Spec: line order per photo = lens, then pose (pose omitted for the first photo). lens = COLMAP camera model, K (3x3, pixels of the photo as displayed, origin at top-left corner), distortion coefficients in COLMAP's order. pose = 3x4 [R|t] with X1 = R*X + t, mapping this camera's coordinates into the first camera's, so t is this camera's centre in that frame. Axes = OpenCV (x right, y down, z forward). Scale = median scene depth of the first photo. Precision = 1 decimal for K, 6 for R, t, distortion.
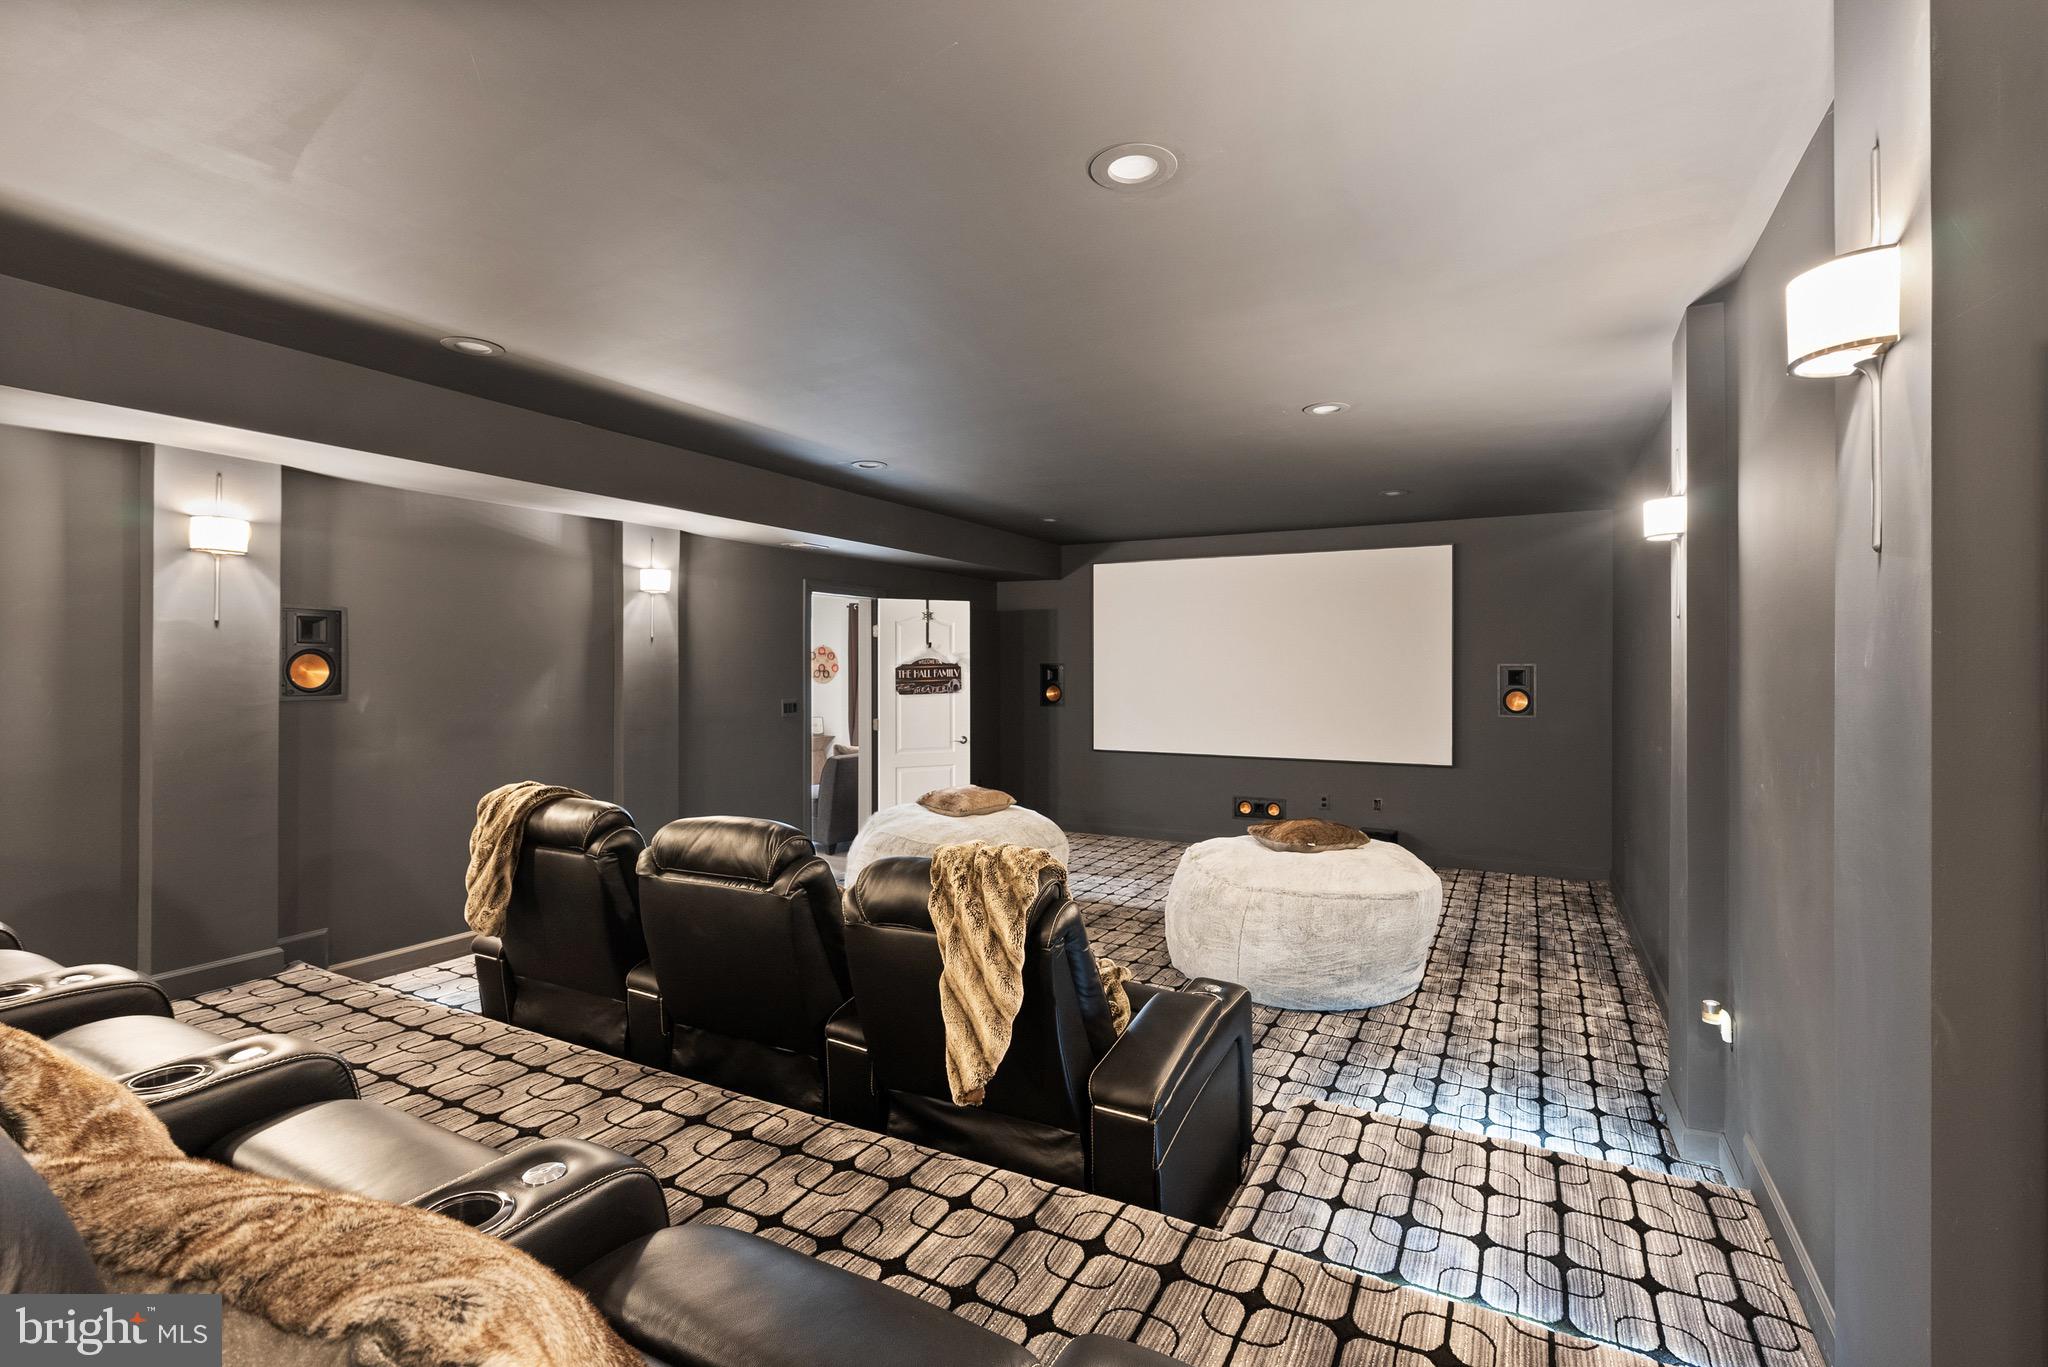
lens RADIAL K [[946.0, 0, 1023.5], [0, 946.0, 675.3], [0, 0, 1]] dist [-0.003558, 0.003373]
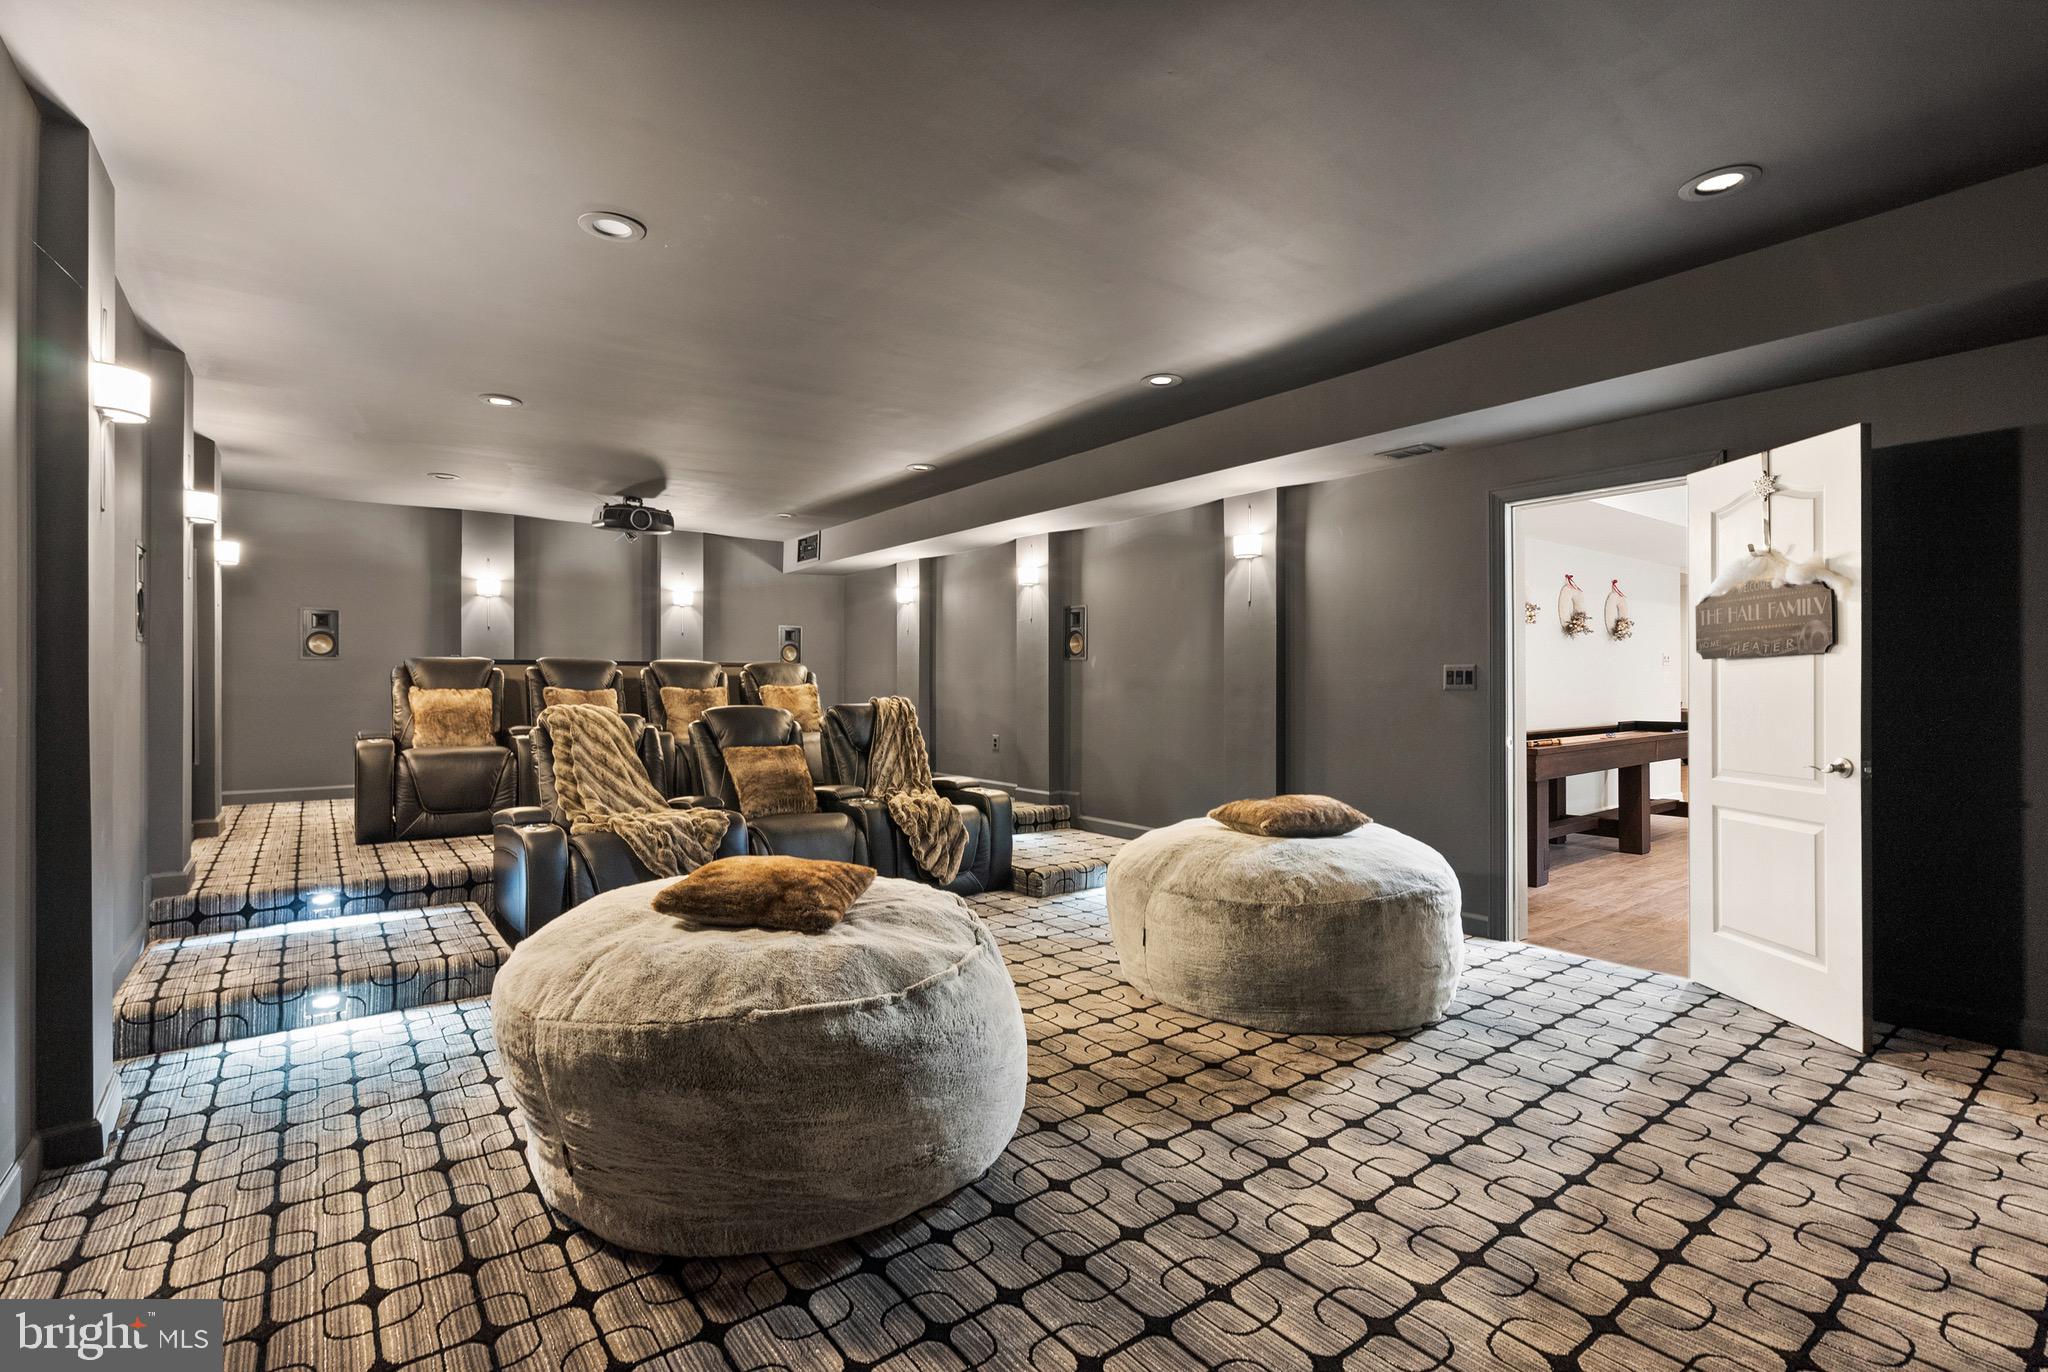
lens RADIAL K [[946.0, 0, 1025.2], [0, 946.0, 676.0], [0, 0, 1]] dist [-0.003558, 0.003373]
pose [[-0.421020, 0.006216, -0.907030, 0.466947], [-0.000947, 0.999973, 0.007292, 0.025663], [0.907051, 0.003929, -0.421003, 0.869177]]
